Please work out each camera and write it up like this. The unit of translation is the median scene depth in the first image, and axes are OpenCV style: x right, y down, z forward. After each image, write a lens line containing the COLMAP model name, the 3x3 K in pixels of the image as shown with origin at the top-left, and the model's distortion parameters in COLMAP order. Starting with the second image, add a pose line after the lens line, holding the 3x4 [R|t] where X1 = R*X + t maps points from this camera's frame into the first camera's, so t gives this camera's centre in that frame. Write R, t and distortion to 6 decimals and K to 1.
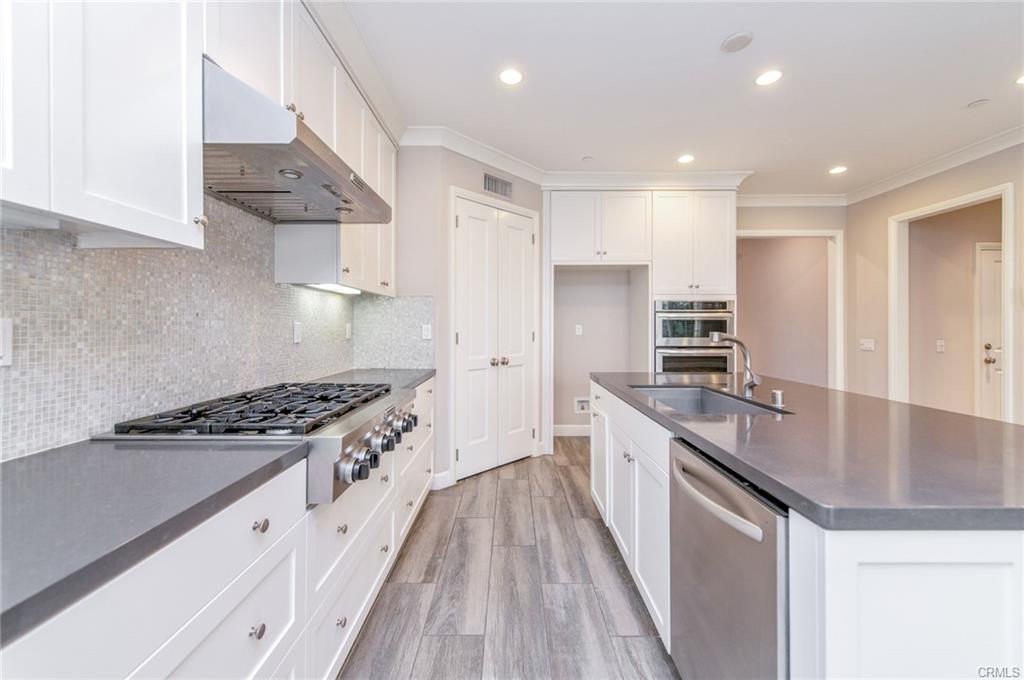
lens RADIAL K [[400.5, 0, 515.5], [0, 400.5, 335.6], [0, 0, 1]] dist [-0.000106, -0.000060]
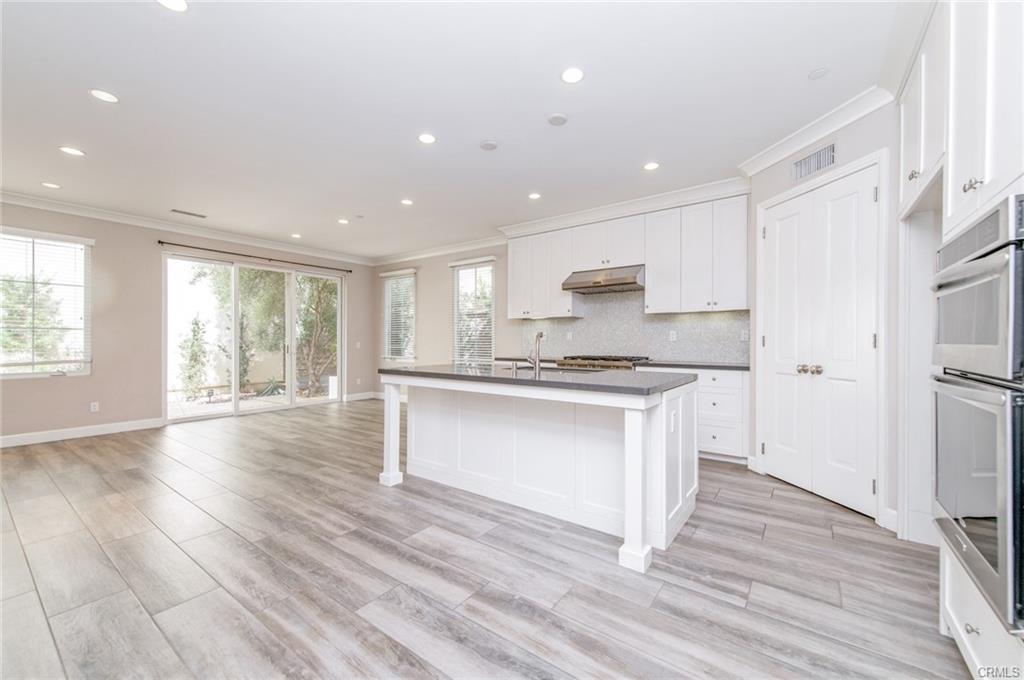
lens RADIAL K [[400.5, 0, 515.5], [0, 400.5, 335.6], [0, 0, 1]] dist [-0.000106, -0.000060]
pose [[-0.590043, -0.002647, -0.807367, 1.034780], [-0.002079, 0.999996, -0.001759, -0.004312], [0.807369, 0.000641, -0.590046, 1.007960]]
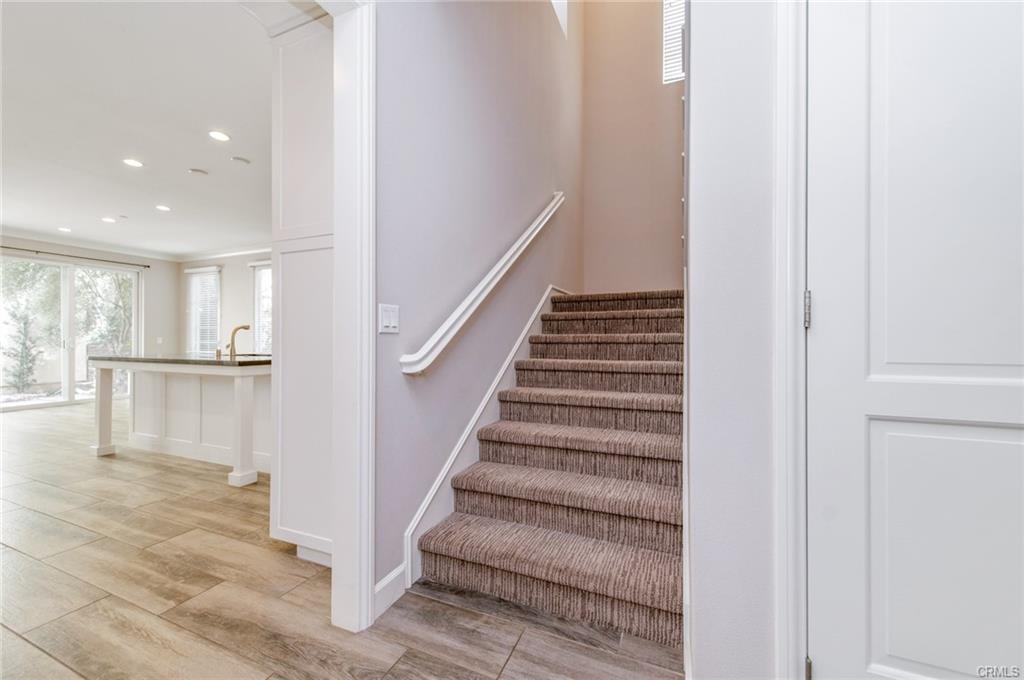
lens RADIAL K [[400.5, 0, 515.5], [0, 400.5, 335.6], [0, 0, 1]] dist [-0.000106, -0.000060]
pose [[-0.398083, -0.003997, -0.917341, 1.009394], [-0.004621, 0.999987, -0.002352, 0.012156], [0.917338, 0.003302, -0.398096, 1.584922]]
